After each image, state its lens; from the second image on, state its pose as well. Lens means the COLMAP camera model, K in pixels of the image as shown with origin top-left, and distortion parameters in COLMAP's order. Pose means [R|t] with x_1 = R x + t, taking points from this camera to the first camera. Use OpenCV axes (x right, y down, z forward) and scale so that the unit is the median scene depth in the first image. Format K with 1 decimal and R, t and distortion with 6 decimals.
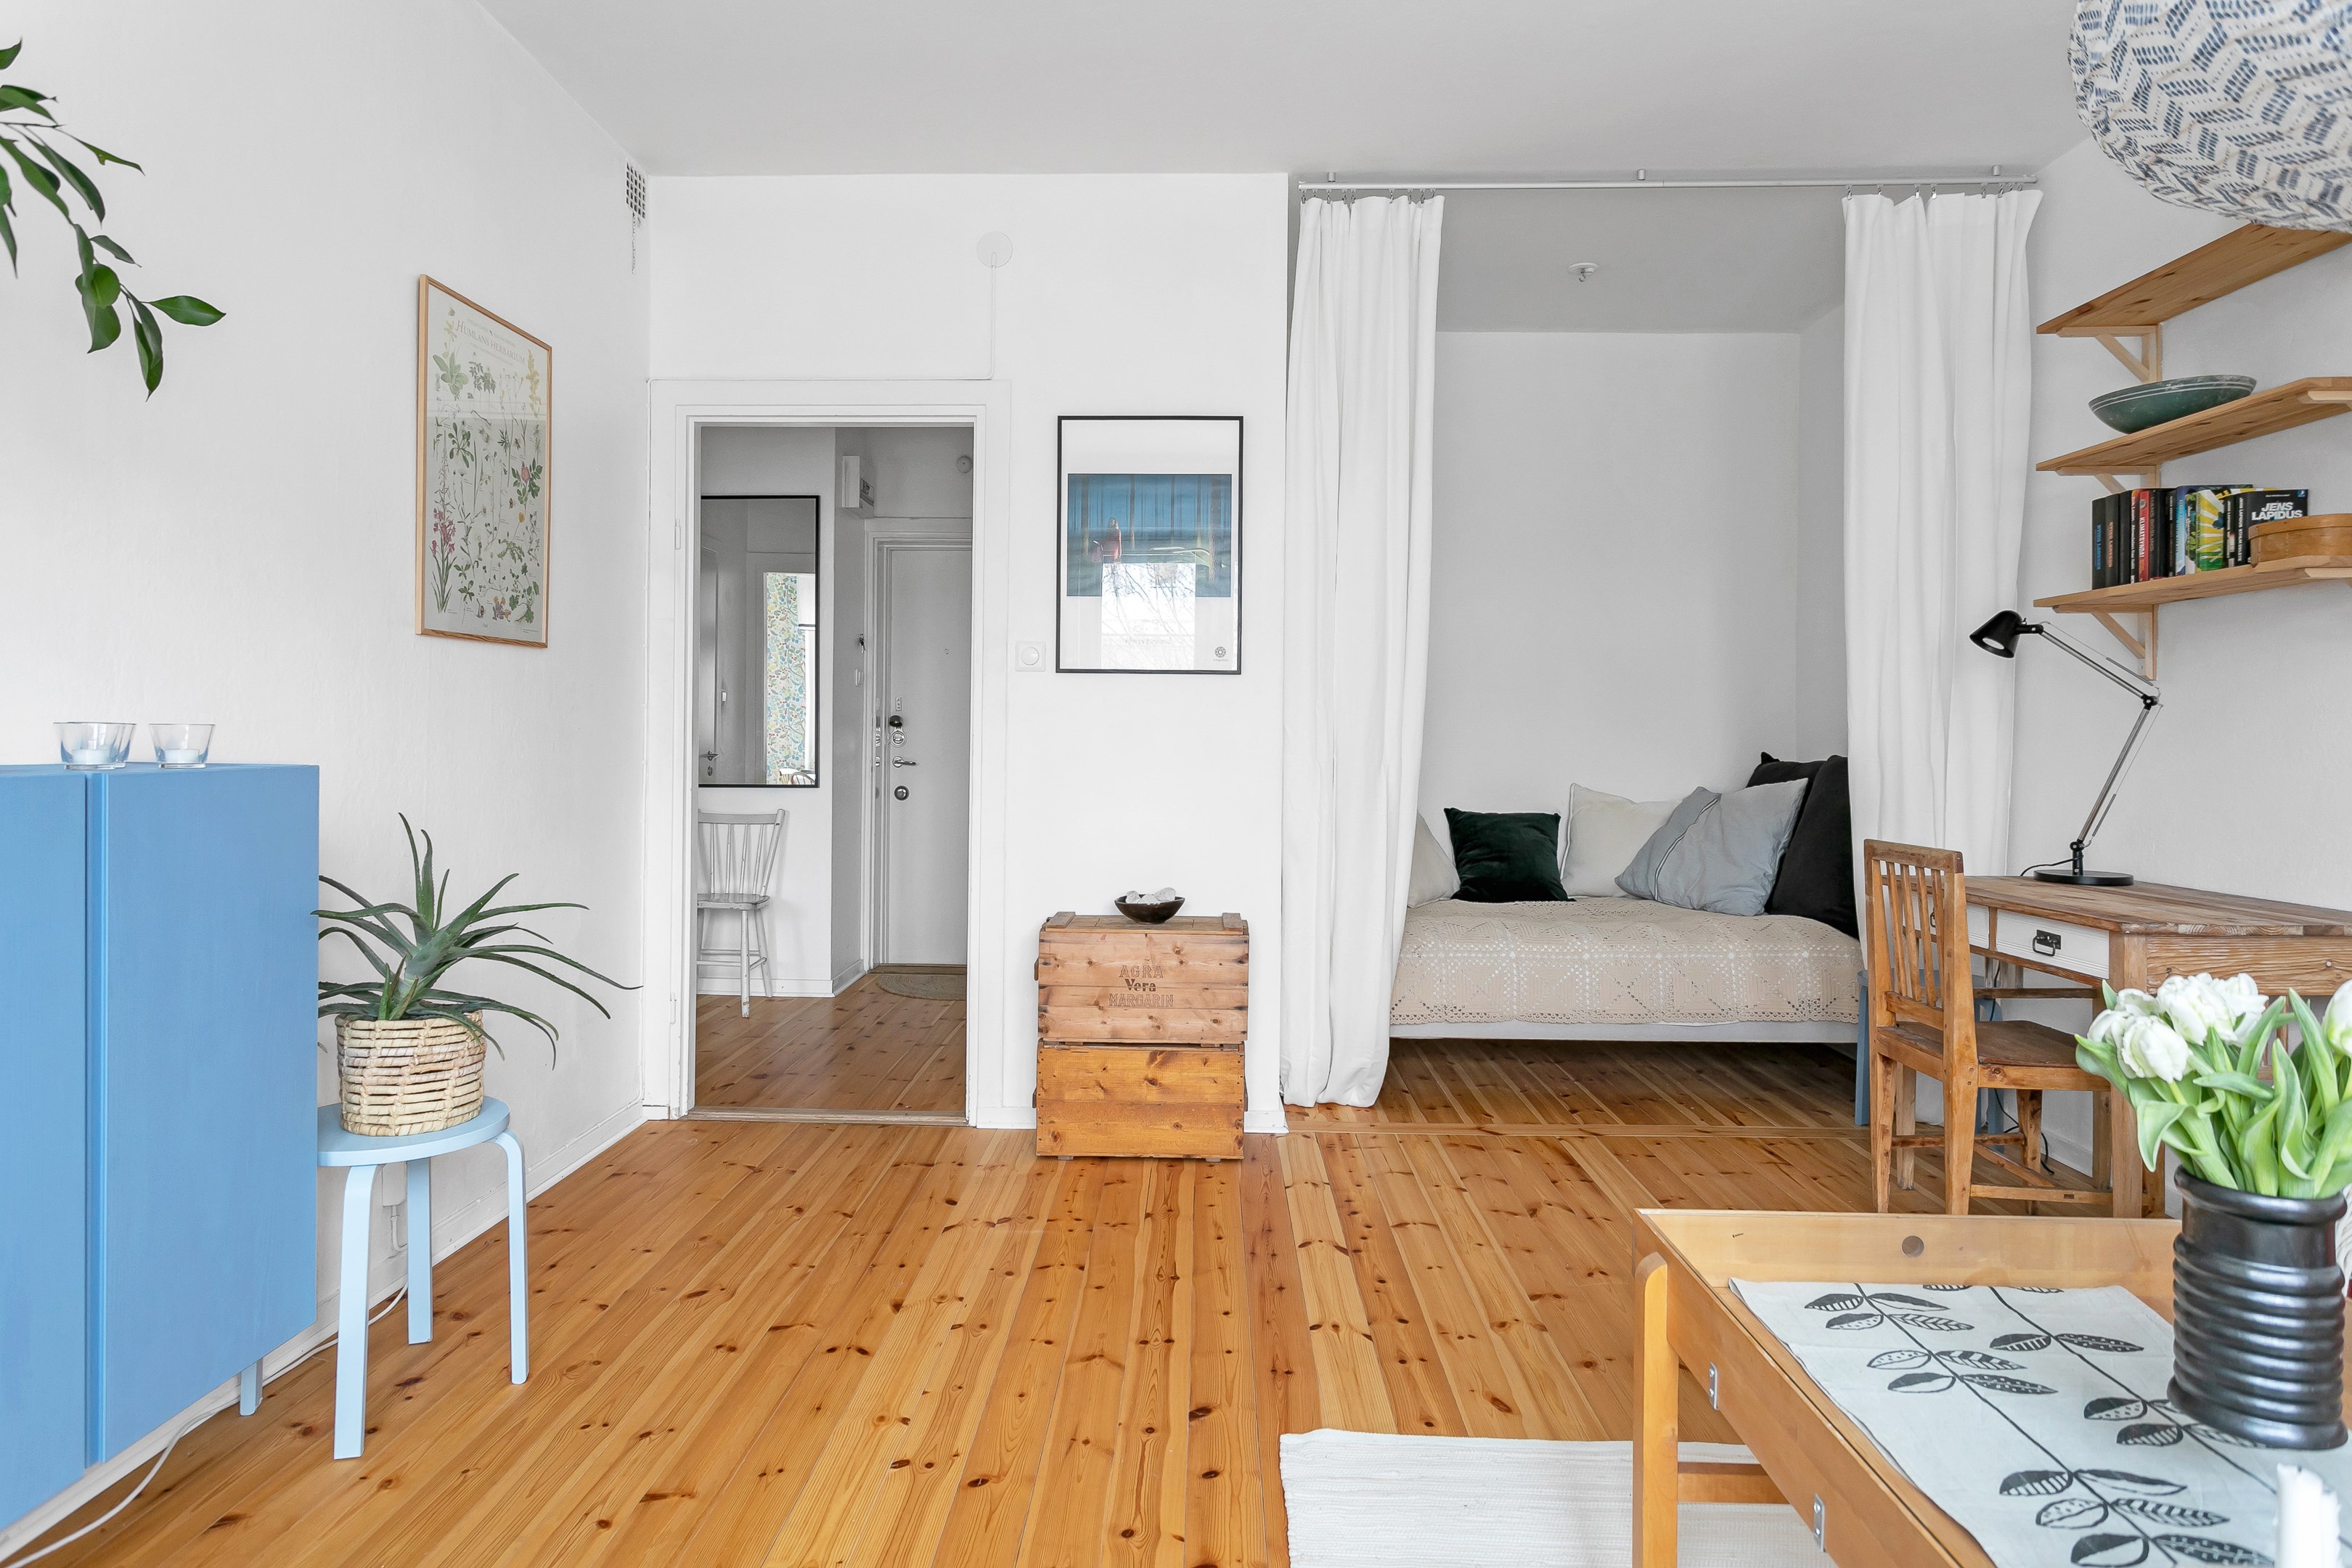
lens RADIAL K [[1412.8, 0, 1146.8], [0, 1412.8, 737.3], [0, 0, 1]] dist [-0.009061, -0.000671]
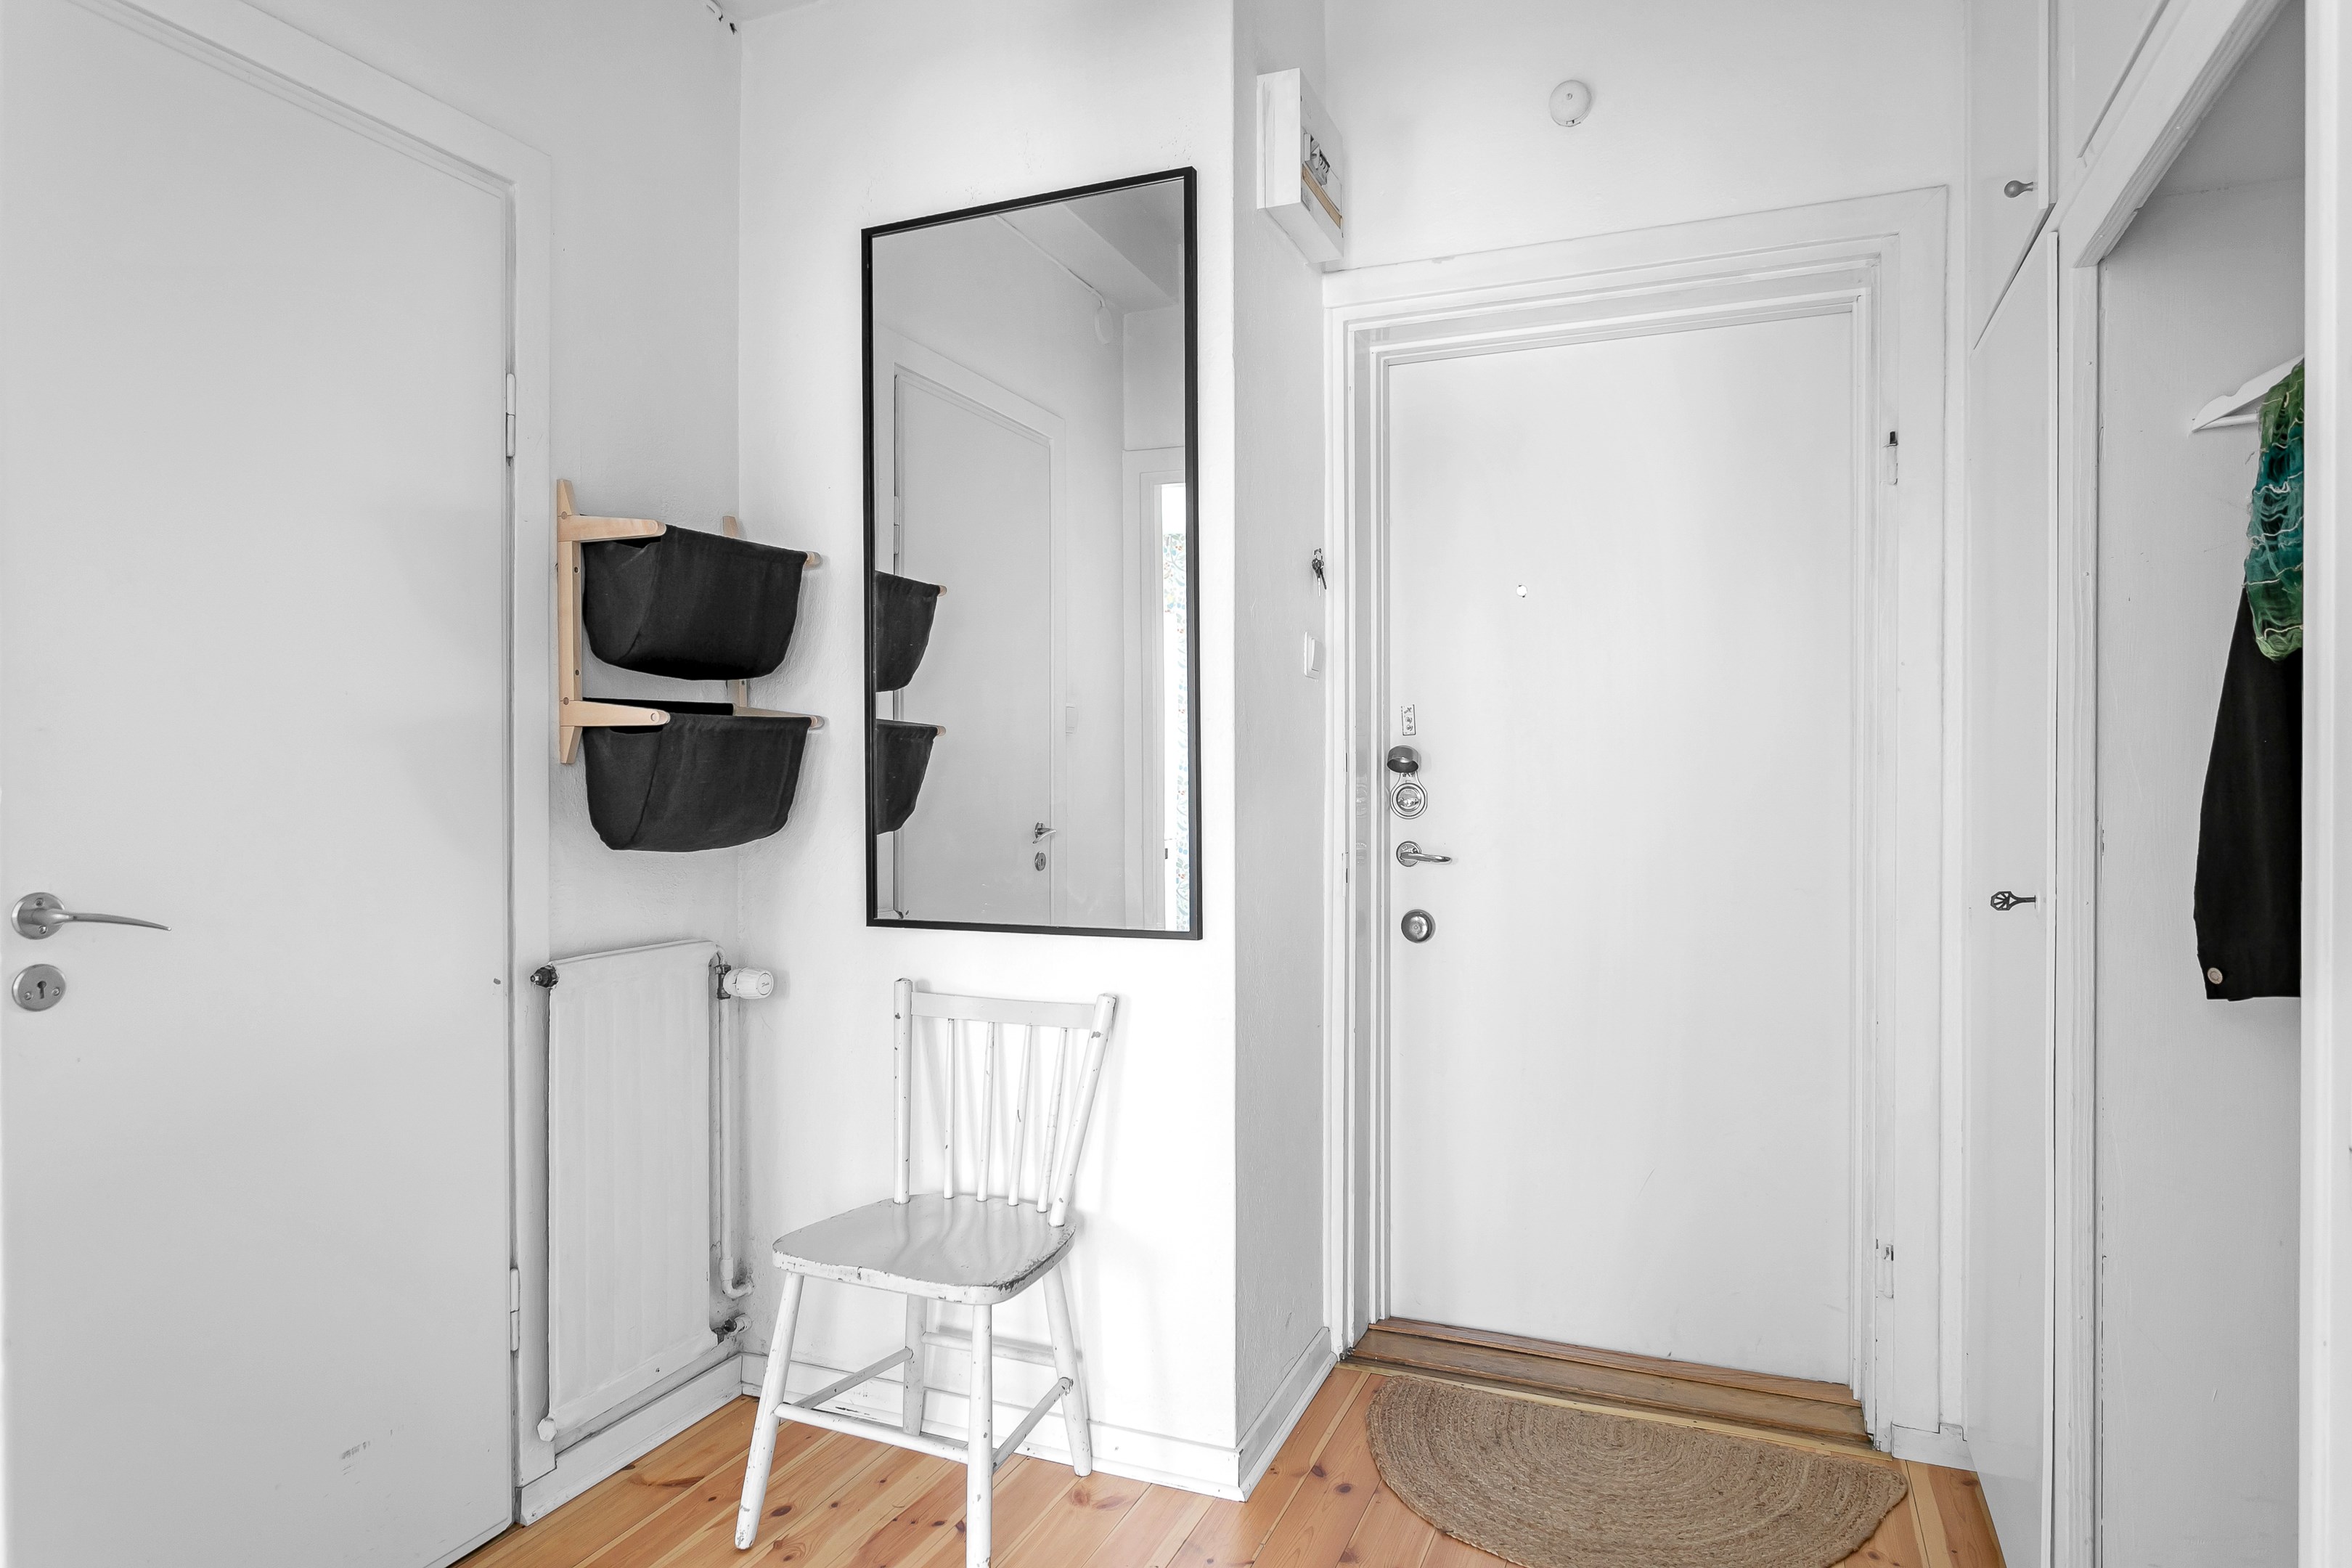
lens RADIAL K [[1412.8, 0, 1162.4], [0, 1412.8, 767.2], [0, 0, 1]] dist [-0.014343, 0.006534]
pose [[0.941291, -0.012231, -0.337375, -0.107586], [0.009779, 0.999912, -0.008965, -0.006587], [0.337455, 0.005139, 0.941327, 0.605391]]
